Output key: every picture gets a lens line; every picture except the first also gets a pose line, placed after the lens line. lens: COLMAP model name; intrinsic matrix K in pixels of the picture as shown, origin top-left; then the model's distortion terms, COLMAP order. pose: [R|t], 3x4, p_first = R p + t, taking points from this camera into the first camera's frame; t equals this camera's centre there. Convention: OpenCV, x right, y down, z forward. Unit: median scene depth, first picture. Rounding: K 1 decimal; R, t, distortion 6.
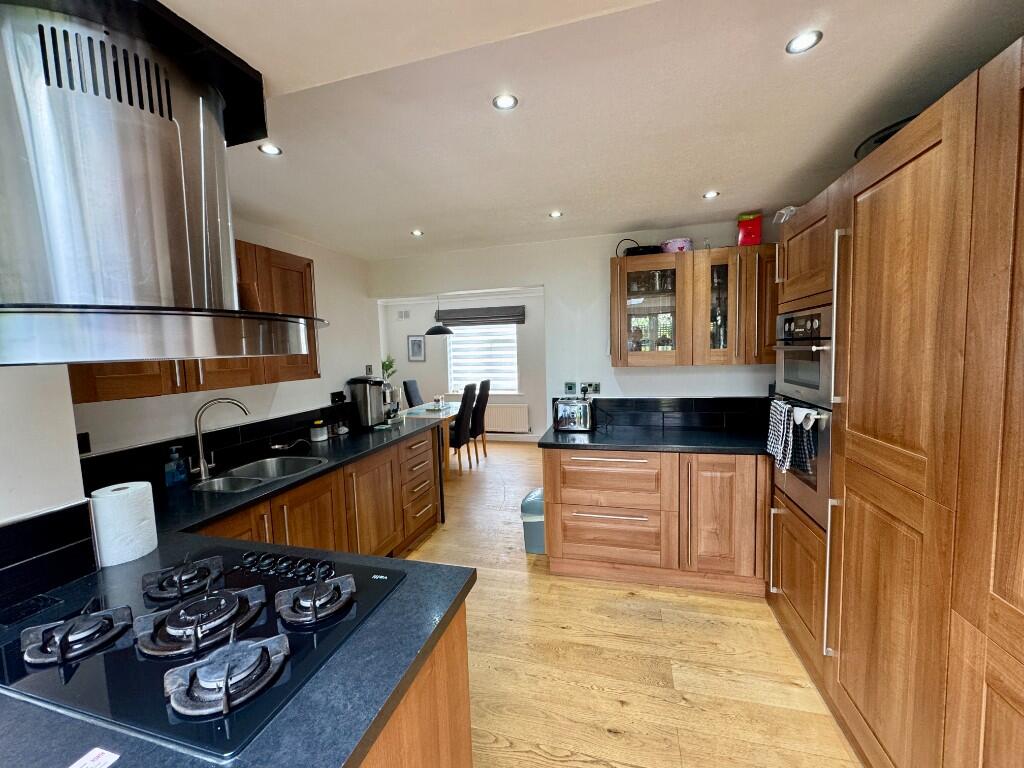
lens RADIAL K [[408.6, 0, 510.4], [0, 408.6, 383.1], [0, 0, 1]] dist [-0.002206, -0.000363]
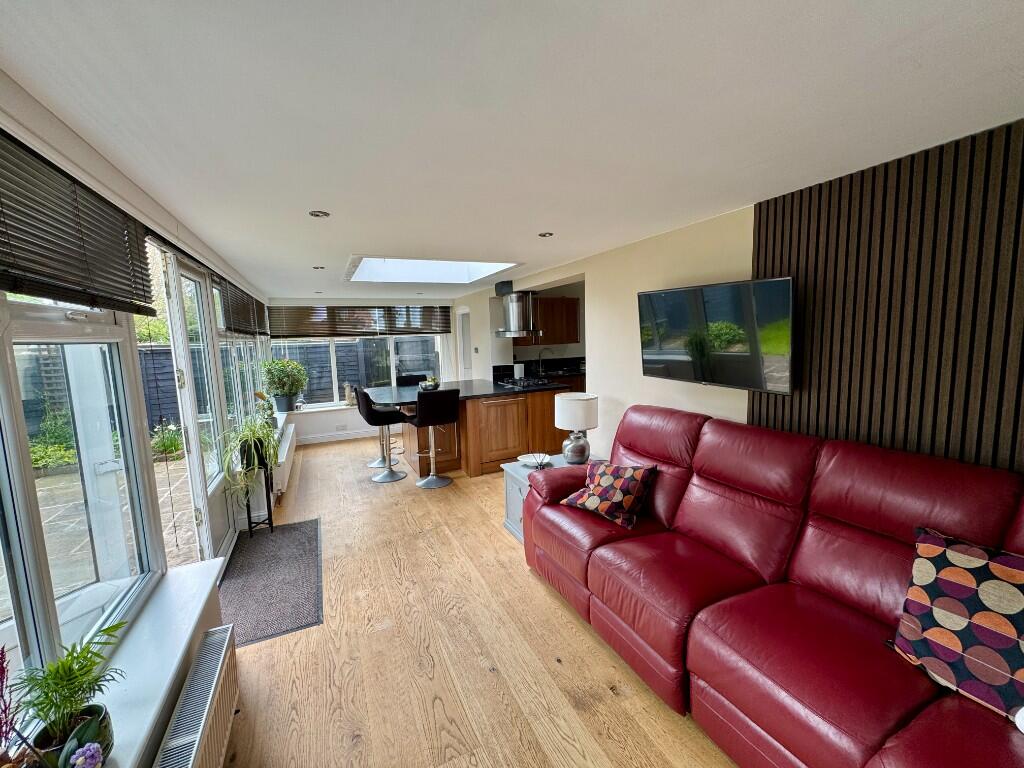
lens RADIAL K [[408.6, 0, 510.4], [0, 408.6, 383.1], [0, 0, 1]] dist [-0.002206, -0.000363]
pose [[0.652153, 0.098014, -0.751724, 2.618137], [-0.046900, 0.994924, 0.089036, 0.057145], [0.756635, -0.022809, 0.653440, -2.224846]]
